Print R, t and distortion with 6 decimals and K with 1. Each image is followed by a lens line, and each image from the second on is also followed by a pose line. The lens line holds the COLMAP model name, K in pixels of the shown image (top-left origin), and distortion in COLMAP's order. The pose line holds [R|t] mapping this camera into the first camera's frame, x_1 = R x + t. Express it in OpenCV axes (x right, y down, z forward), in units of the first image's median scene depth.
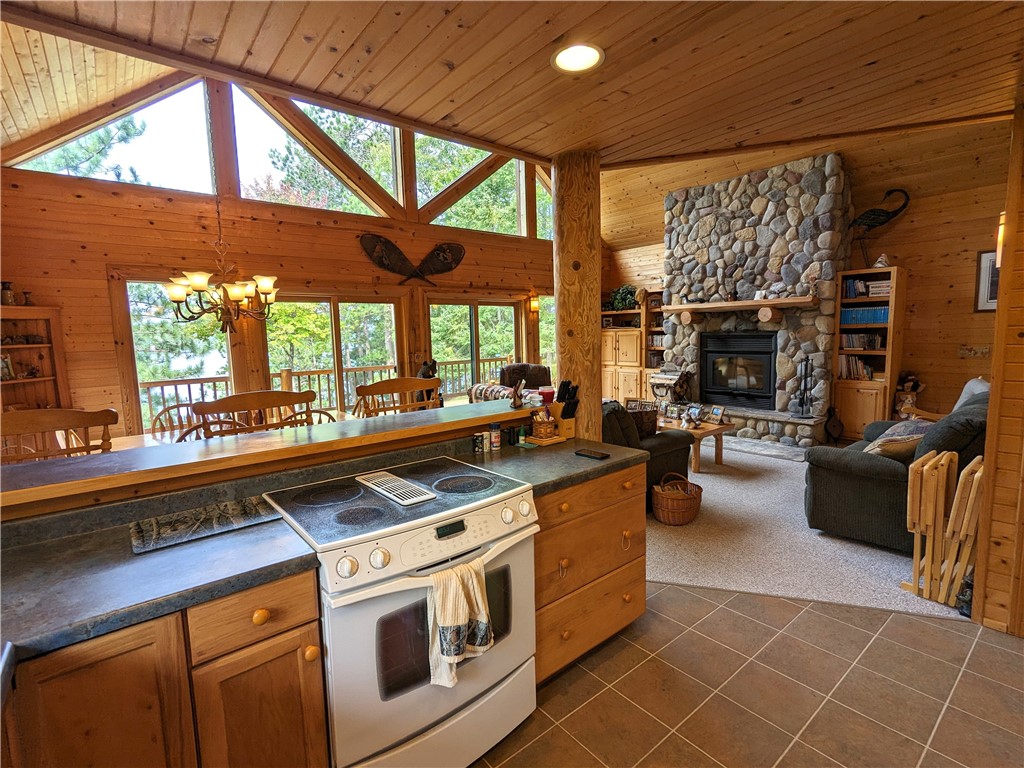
lens RADIAL K [[486.6, 0, 512.0], [0, 486.6, 384.0], [0, 0, 1]] dist [-0.003146, -0.000510]
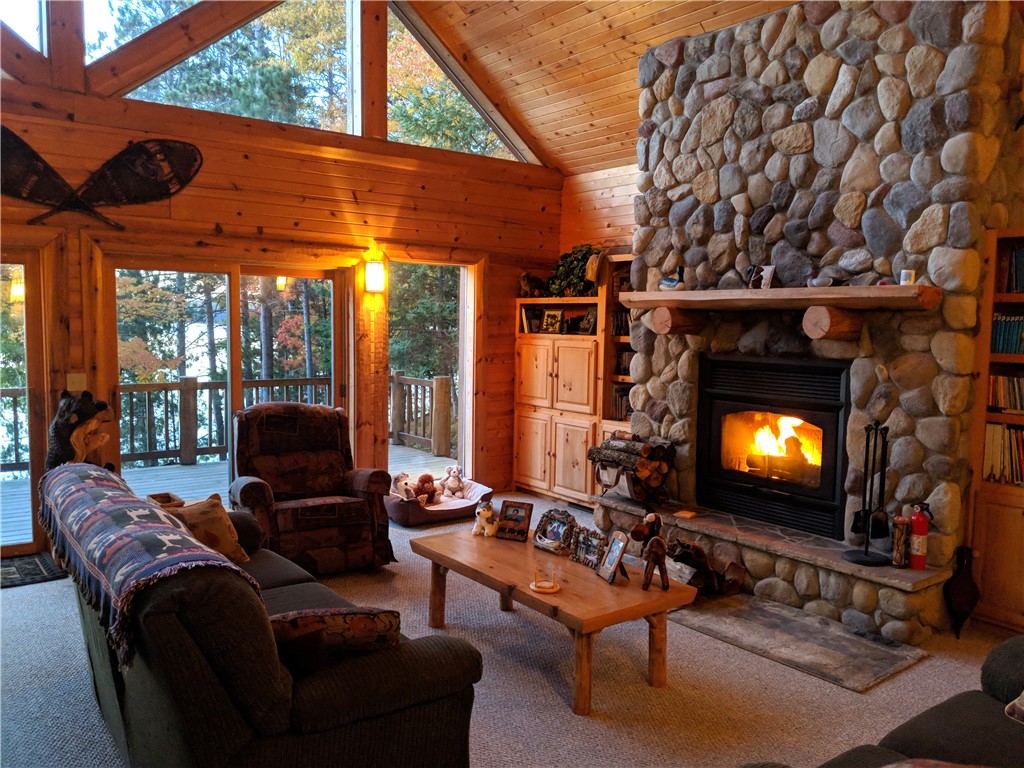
lens RADIAL K [[821.3, 0, 485.4], [0, 821.3, 388.6], [0, 0, 1]] dist [0.070977, -0.110629]
pose [[0.998029, 0.045631, -0.043073, 0.234779], [-0.046577, 0.998689, -0.021217, -0.048925], [0.042049, 0.023181, 0.998847, 0.227414]]
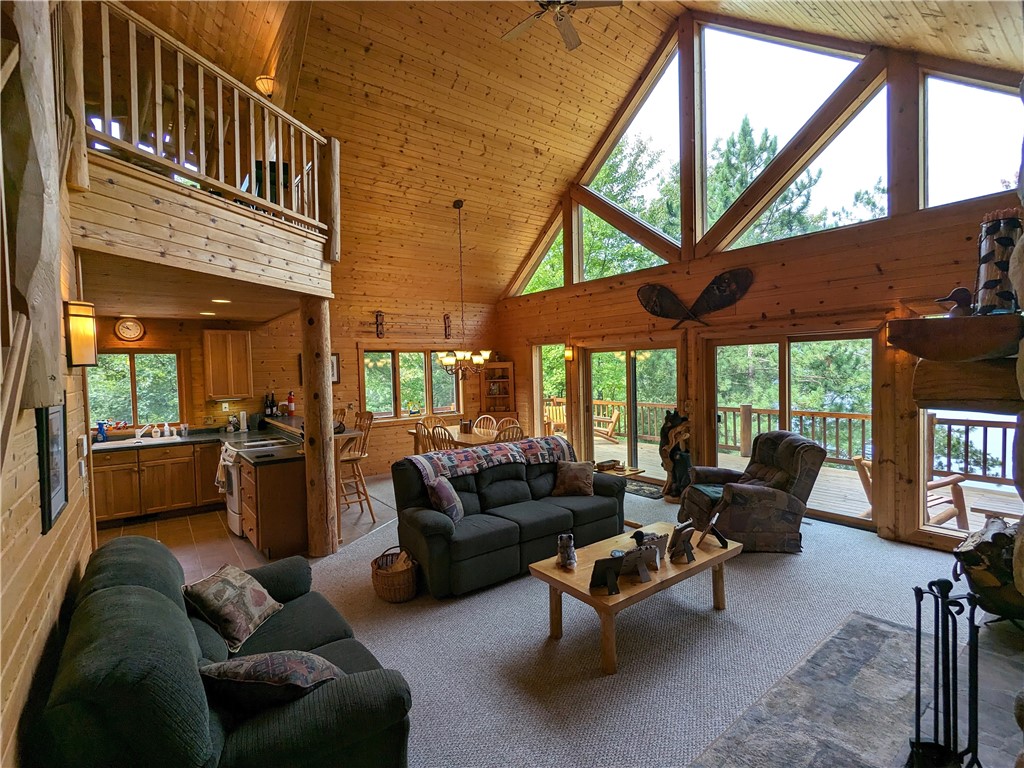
lens RADIAL K [[486.6, 0, 512.0], [0, 486.6, 384.0], [0, 0, 1]] dist [-0.003146, -0.000510]
pose [[-0.030653, 0.053562, -0.998094, 0.722021], [-0.088413, 0.994504, 0.056084, -0.119045], [0.995612, 0.089963, -0.025749, 0.699618]]
